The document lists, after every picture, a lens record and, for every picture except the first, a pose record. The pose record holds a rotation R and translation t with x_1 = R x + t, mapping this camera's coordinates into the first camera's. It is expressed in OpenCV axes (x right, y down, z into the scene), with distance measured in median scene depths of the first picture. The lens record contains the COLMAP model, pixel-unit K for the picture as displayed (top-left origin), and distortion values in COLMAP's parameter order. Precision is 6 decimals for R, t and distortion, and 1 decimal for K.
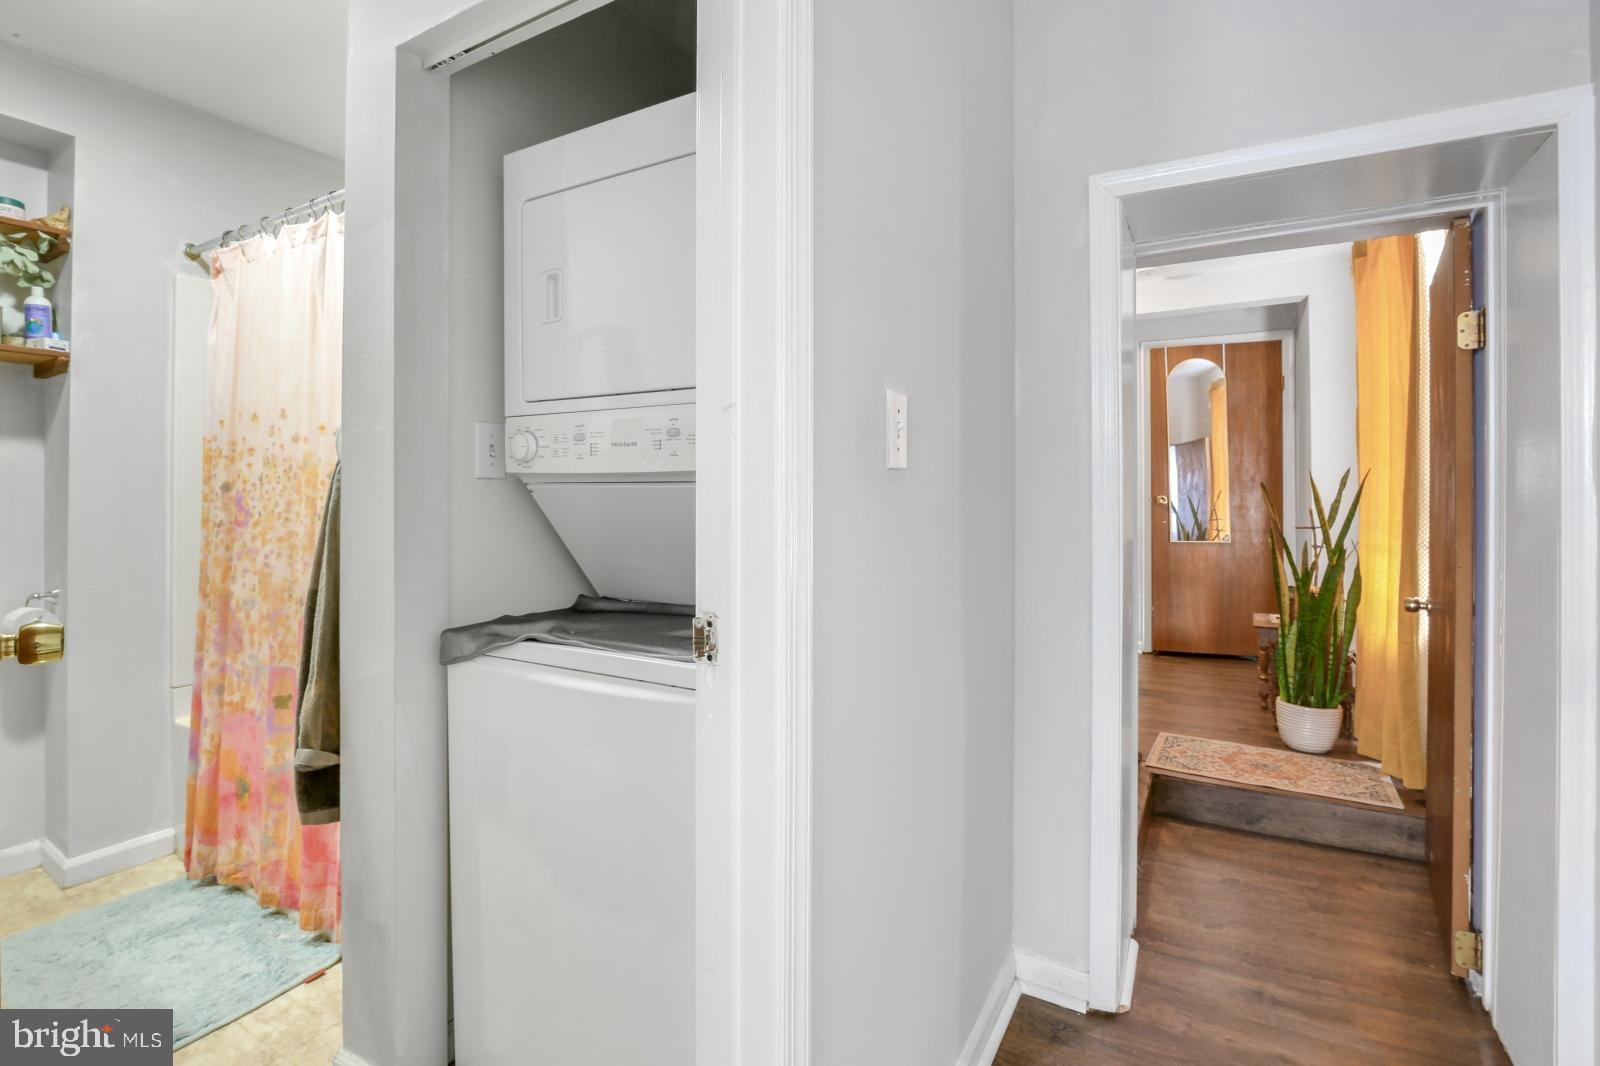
lens RADIAL K [[758.2, 0, 794.6], [0, 758.2, 508.2], [0, 0, 1]] dist [-0.034579, 0.005712]
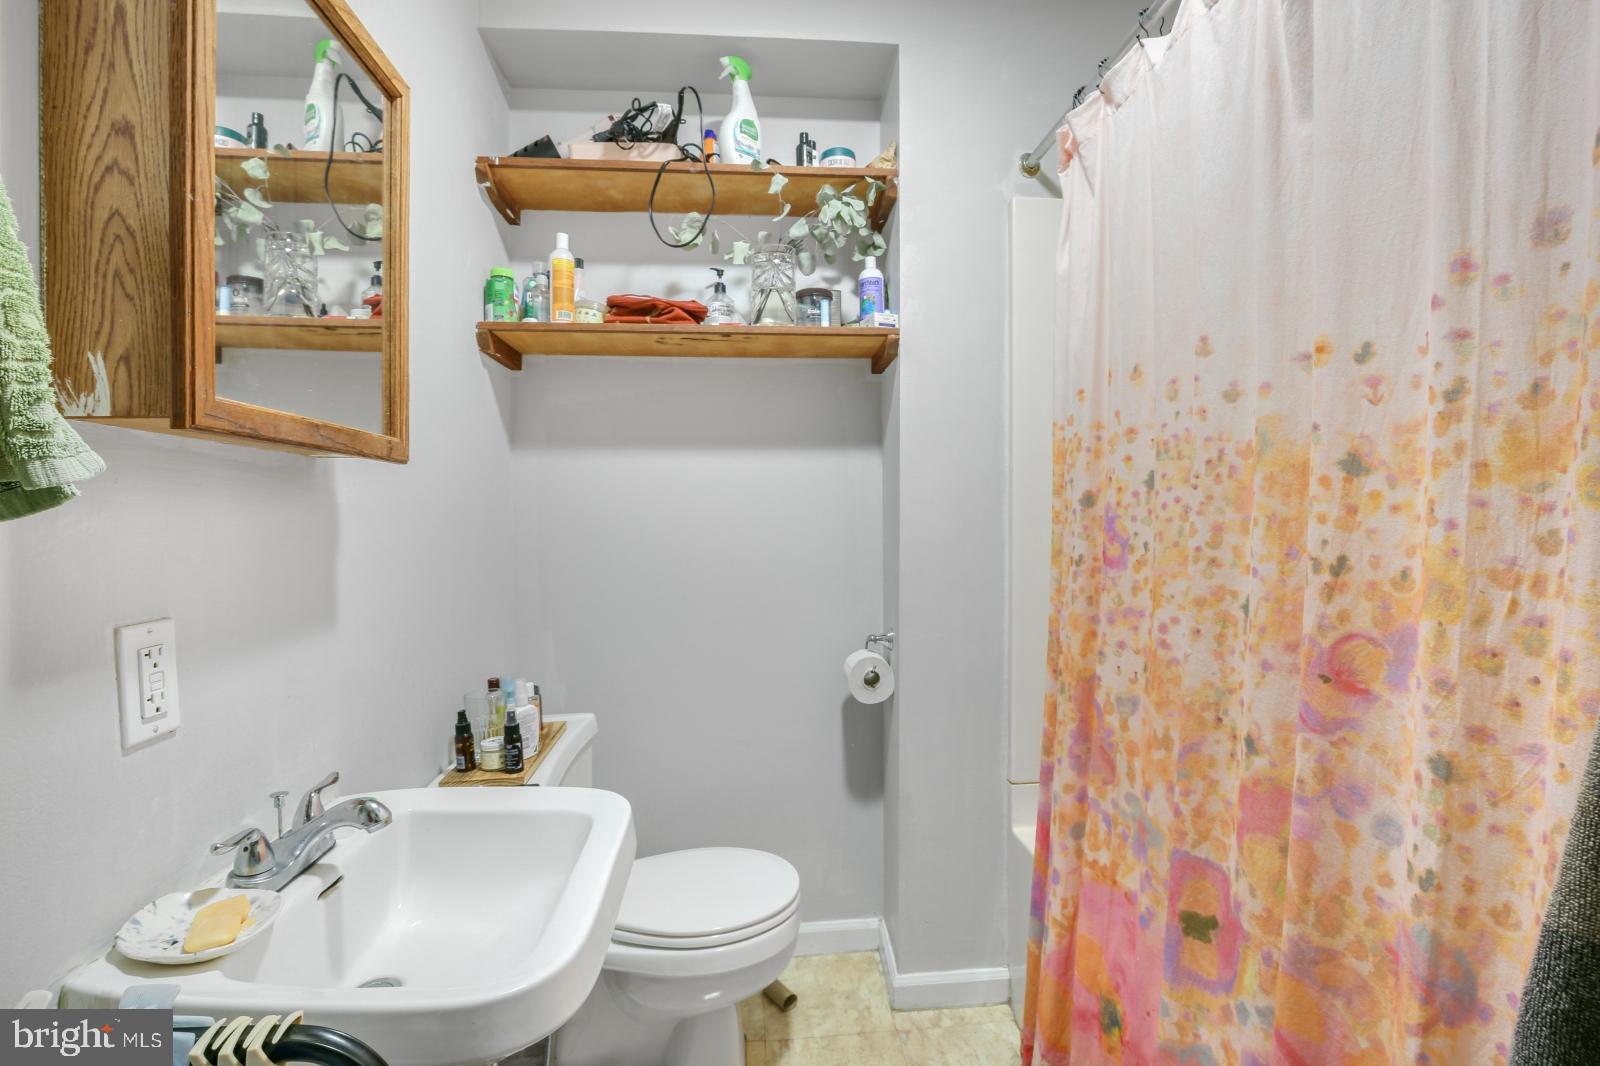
lens RADIAL K [[758.2, 0, 794.6], [0, 758.2, 508.2], [0, 0, 1]] dist [-0.034579, 0.005712]
pose [[0.571484, -0.014546, -0.820484, -0.407503], [-0.000951, 0.999830, -0.018388, -0.010038], [0.820612, 0.011289, 0.571374, 0.466557]]
